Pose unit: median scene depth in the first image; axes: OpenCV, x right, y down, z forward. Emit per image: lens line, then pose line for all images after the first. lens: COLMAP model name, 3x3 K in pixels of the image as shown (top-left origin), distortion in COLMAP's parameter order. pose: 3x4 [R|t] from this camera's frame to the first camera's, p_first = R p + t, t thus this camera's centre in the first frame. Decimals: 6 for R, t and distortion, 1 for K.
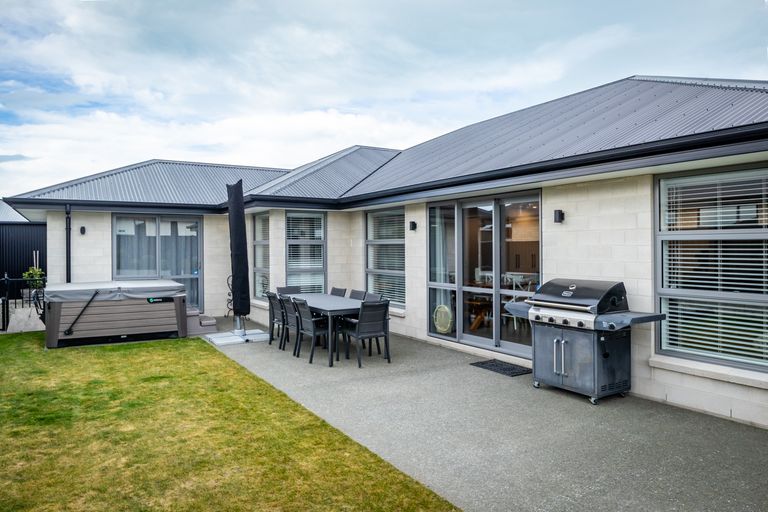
lens RADIAL K [[544.8, 0, 372.0], [0, 544.8, 247.4], [0, 0, 1]] dist [-0.020391, -0.011329]
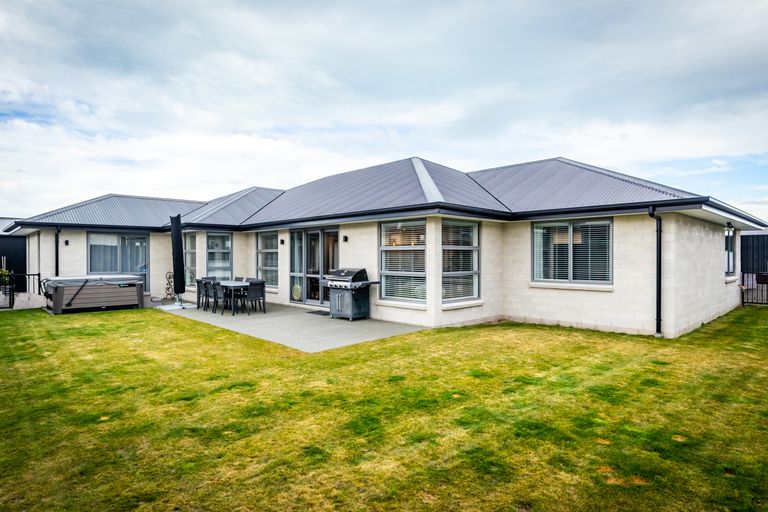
lens RADIAL K [[467.1, 0, 382.5], [0, 467.1, 258.4], [0, 0, 1]] dist [-0.019531, 0.004616]
pose [[0.976309, 0.000592, 0.216382, 0.065200], [-0.001539, 0.999990, 0.004208, 0.008131], [-0.216378, -0.004441, 0.976300, -0.567446]]
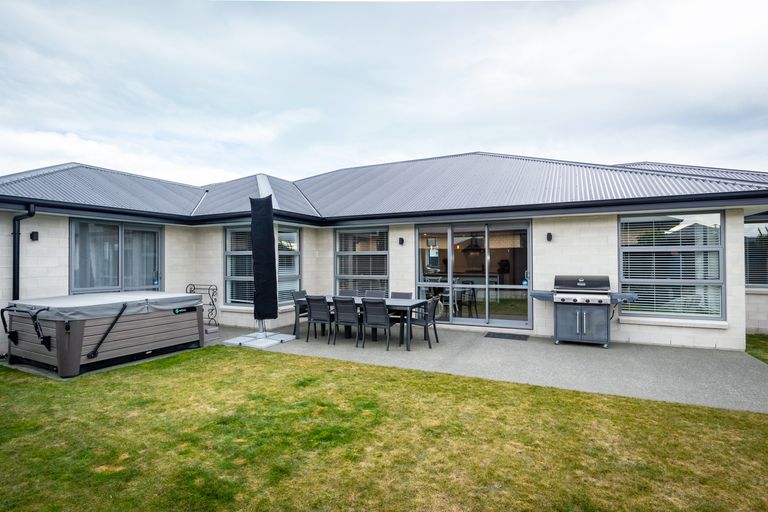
lens RADIAL K [[401.9, 0, 371.4], [0, 401.9, 253.6], [0, 0, 1]] dist [-0.005913, -0.000194]
pose [[0.827274, 0.009400, 0.561720, -0.535513], [0.001213, 0.999828, -0.018519, 0.009620], [-0.561797, 0.016002, 0.827120, 0.220995]]
